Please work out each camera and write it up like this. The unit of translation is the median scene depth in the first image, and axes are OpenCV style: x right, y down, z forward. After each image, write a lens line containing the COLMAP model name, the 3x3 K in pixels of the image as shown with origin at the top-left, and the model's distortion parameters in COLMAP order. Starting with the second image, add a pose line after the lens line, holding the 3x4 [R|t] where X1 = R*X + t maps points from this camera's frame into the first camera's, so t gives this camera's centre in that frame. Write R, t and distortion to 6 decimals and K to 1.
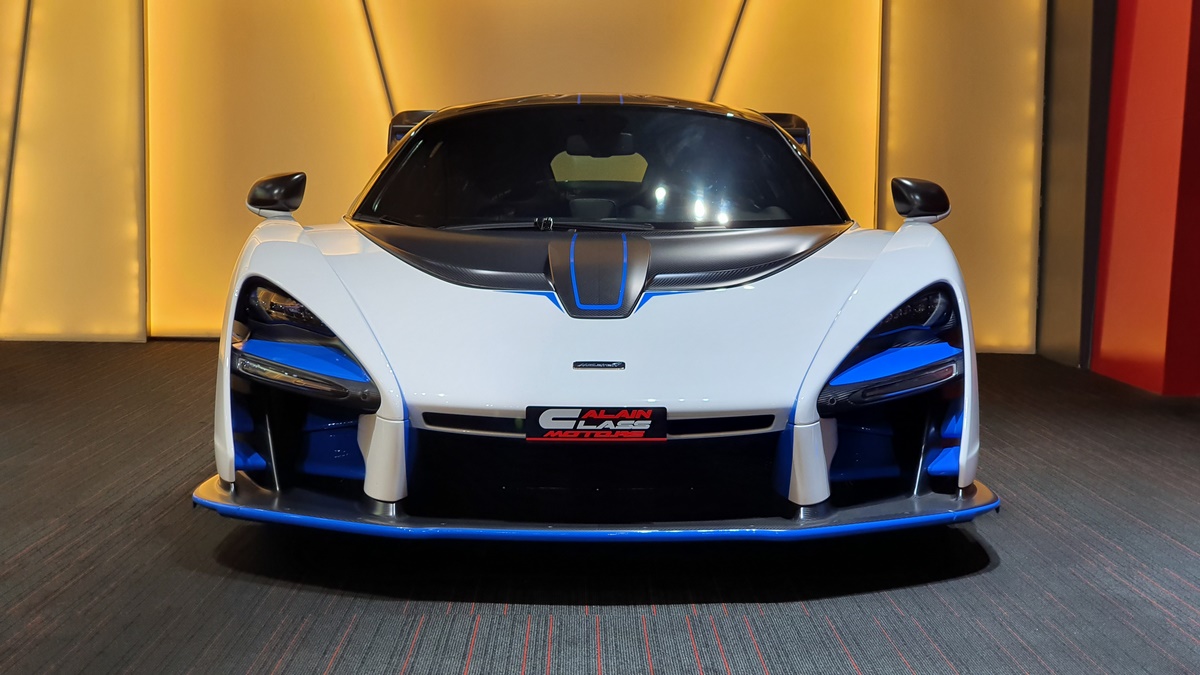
lens RADIAL K [[1791.9, 0, 600.0], [0, 1791.9, 337.5], [0, 0, 1]] dist [-0.147451, 1.304824]
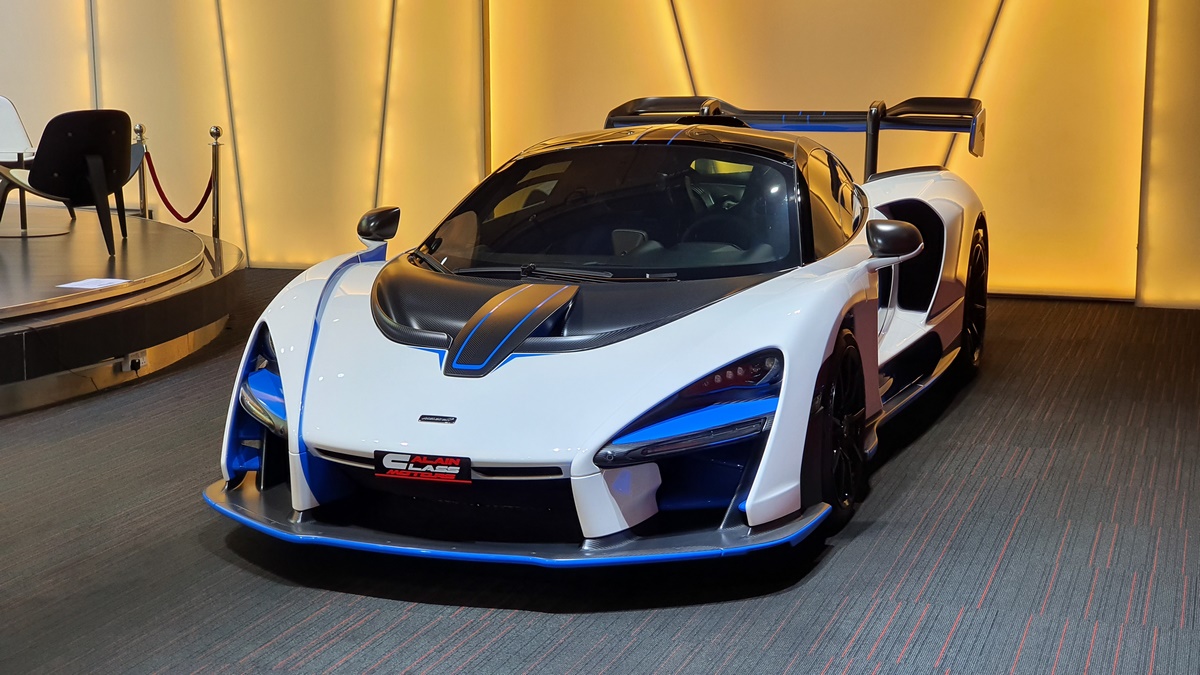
lens RADIAL K [[1755.5, 0, 600.4], [0, 1755.5, 316.6], [0, 0, 1]] dist [0.012394, 0.131222]
pose [[0.940650, 0.035540, -0.337512, 0.519266], [-0.010134, 0.997000, 0.076740, -0.152124], [0.339226, -0.068765, 0.938188, -0.146325]]
